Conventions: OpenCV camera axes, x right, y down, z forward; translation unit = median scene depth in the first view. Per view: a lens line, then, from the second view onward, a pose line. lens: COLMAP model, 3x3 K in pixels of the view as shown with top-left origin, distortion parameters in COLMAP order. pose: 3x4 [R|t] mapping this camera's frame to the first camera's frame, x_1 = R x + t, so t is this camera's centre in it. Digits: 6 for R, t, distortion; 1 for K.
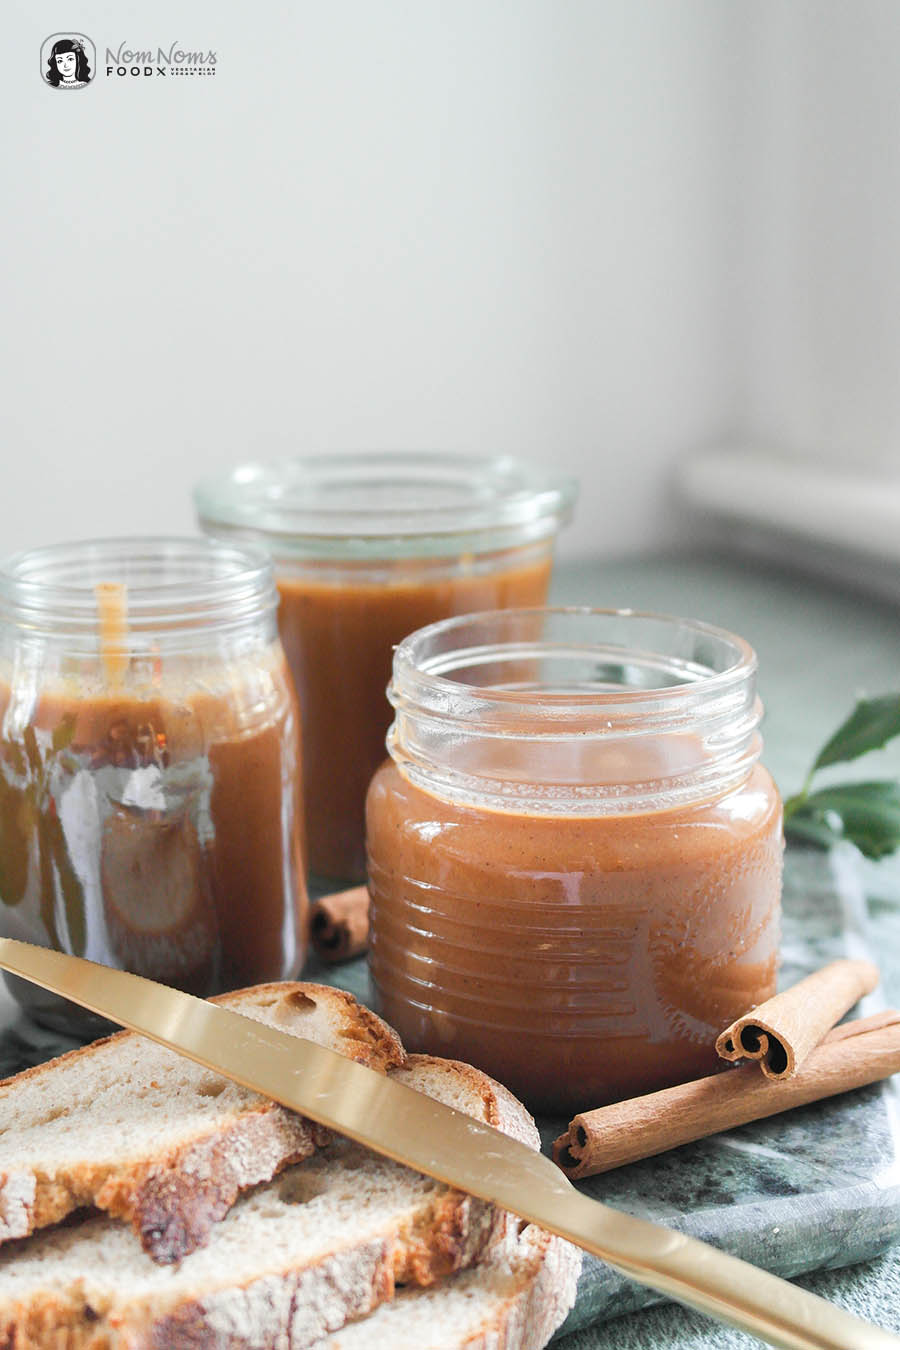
lens RADIAL K [[2054.5, 0, 450.0], [0, 2054.5, 675.0], [0, 0, 1]] dist [0.017002, 0.037713]
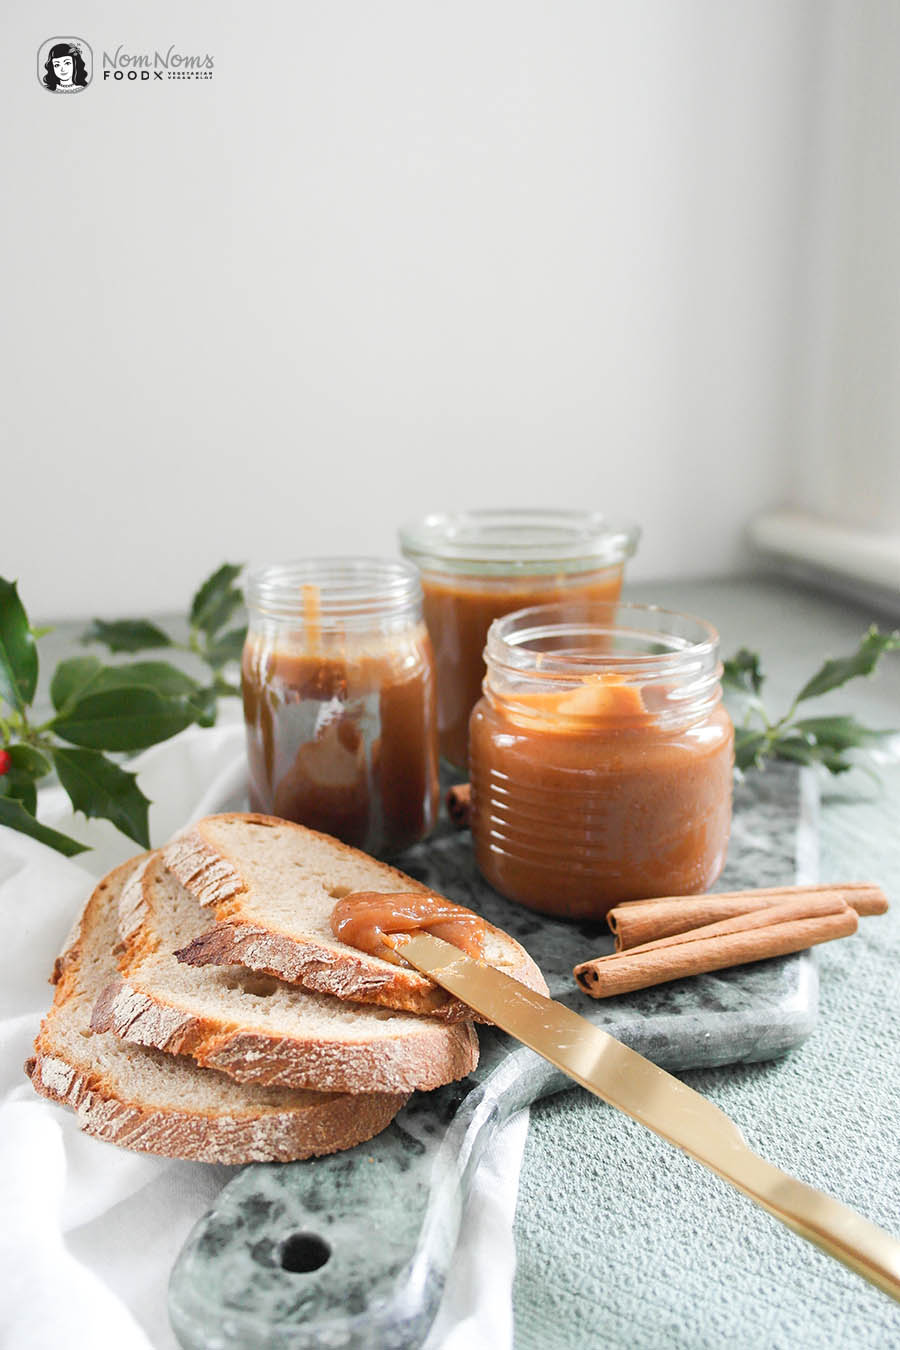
lens RADIAL K [[1148.2, 0, 447.9], [0, 1148.2, 640.7], [0, 0, 1]] dist [-0.030847, -0.006650]
pose [[0.982108, 0.039702, -0.184088, 0.110800], [-0.039488, 0.999208, 0.004827, -0.010418], [0.184134, 0.002529, 0.982898, 0.150191]]
